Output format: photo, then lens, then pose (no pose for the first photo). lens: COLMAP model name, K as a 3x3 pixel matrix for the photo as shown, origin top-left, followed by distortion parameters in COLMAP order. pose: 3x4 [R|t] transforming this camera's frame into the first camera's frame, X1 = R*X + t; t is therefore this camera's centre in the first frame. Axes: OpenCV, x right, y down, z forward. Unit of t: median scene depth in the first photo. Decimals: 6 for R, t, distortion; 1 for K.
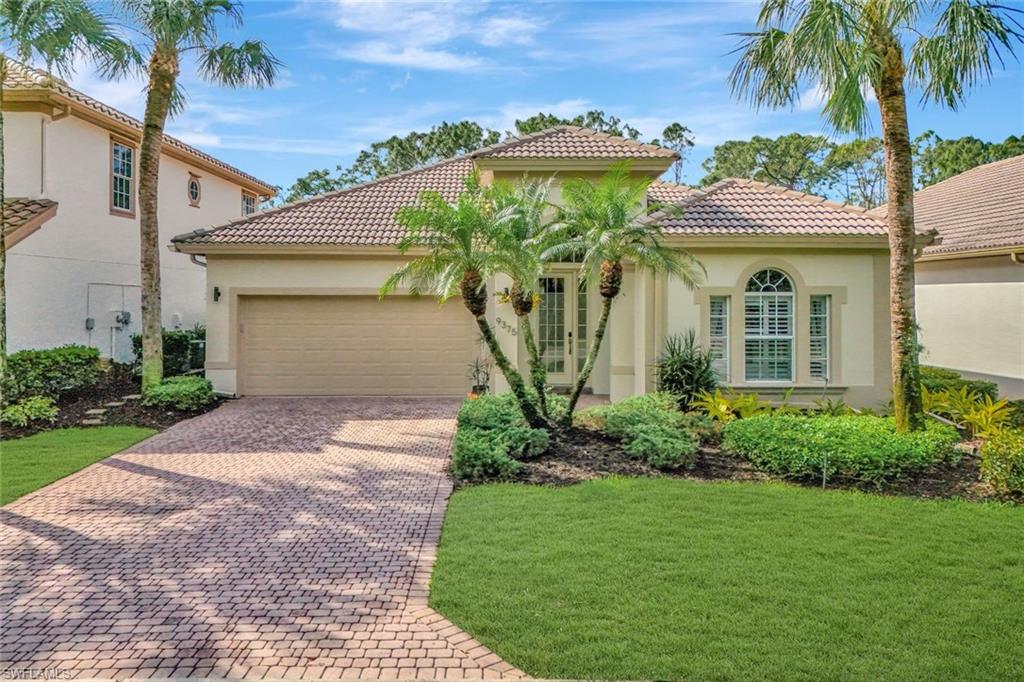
lens RADIAL K [[768.1, 0, 513.6], [0, 768.1, 334.3], [0, 0, 1]] dist [0.048390, -0.014719]
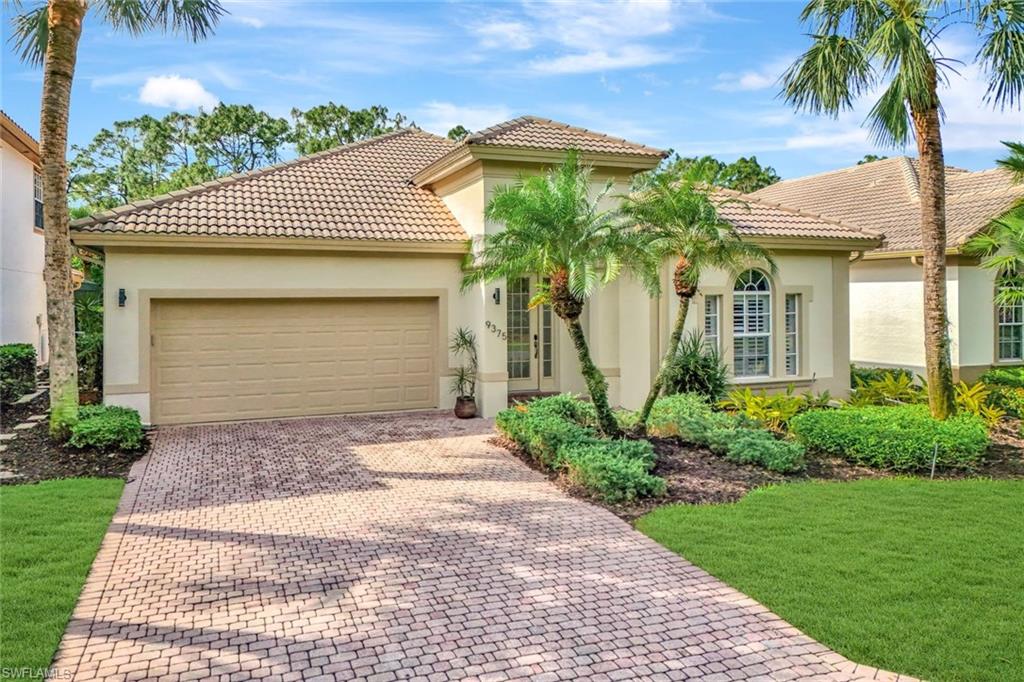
lens RADIAL K [[768.1, 0, 513.1], [0, 768.1, 334.3], [0, 0, 1]] dist [0.048390, -0.014719]
pose [[0.935294, -0.025151, 0.352977, -0.333488], [0.025598, 0.999667, 0.003404, -0.008654], [-0.352945, 0.005852, 0.935626, 0.146042]]
